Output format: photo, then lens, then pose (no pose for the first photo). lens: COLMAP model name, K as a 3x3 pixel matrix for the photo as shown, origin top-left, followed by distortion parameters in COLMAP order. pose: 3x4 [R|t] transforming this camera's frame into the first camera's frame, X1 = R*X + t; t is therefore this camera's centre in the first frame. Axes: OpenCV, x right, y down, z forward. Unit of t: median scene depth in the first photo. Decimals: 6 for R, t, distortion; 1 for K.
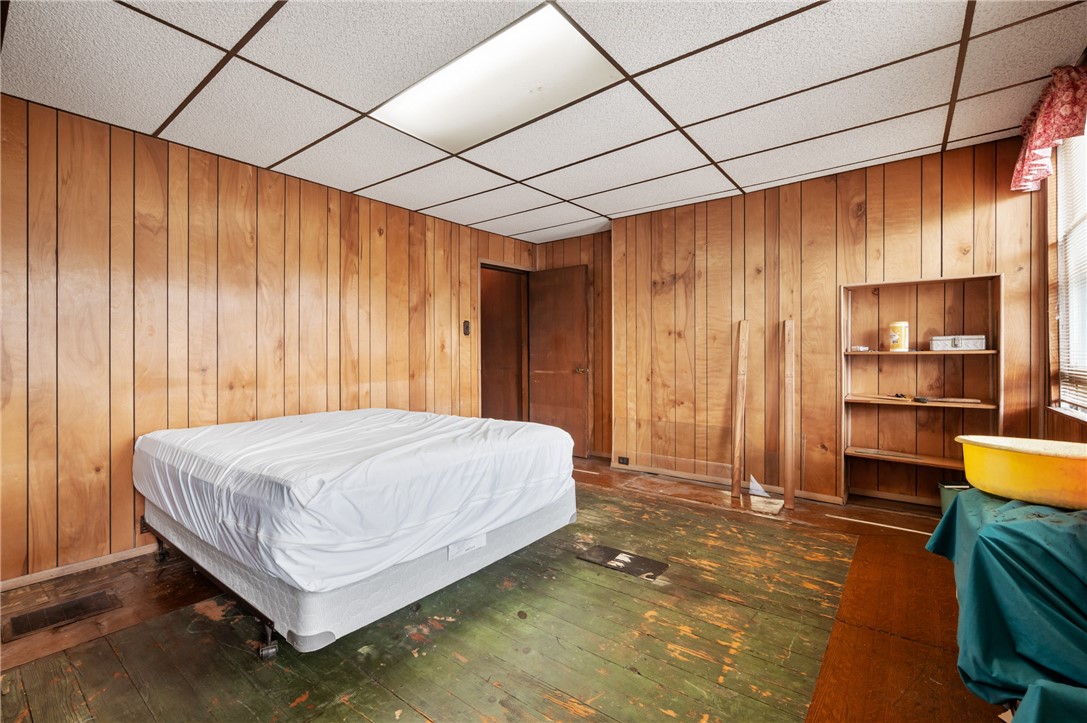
lens RADIAL K [[460.8, 0, 544.4], [0, 460.8, 357.5], [0, 0, 1]] dist [0.002001, 0.000451]
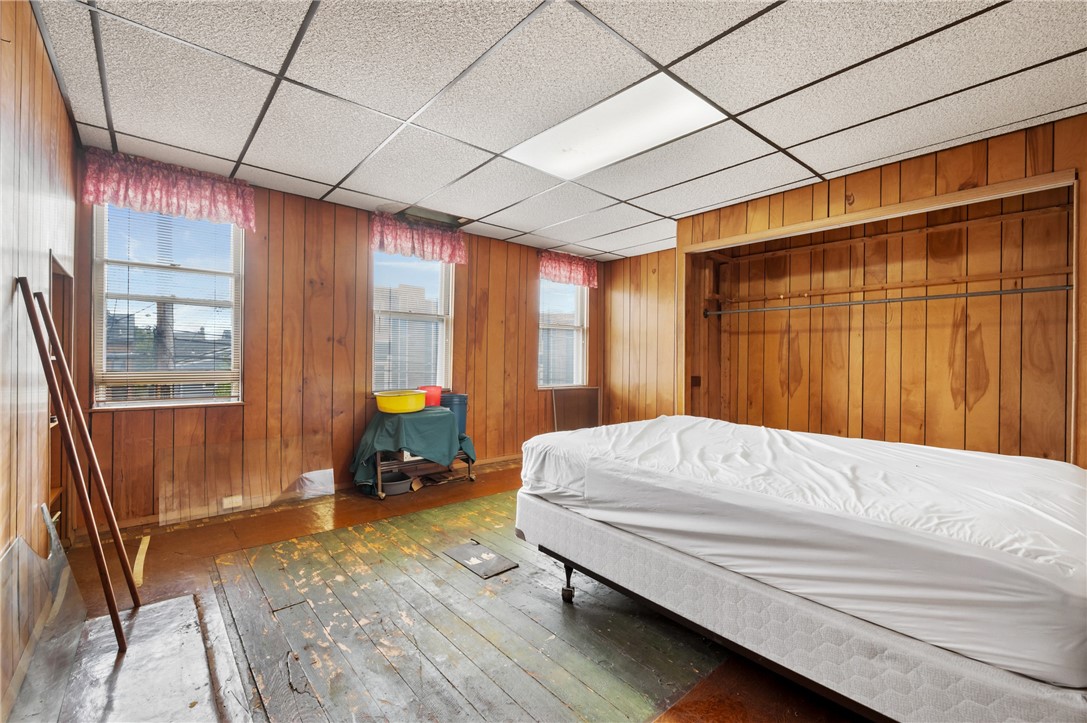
lens RADIAL K [[460.8, 0, 542.1], [0, 460.8, 360.9], [0, 0, 1]] dist [0.002001, 0.000451]
pose [[-0.980229, -0.001571, 0.197863, -0.180393], [-0.000907, 0.999994, 0.003443, -0.012383], [-0.197867, 0.003196, -0.980224, 2.004648]]
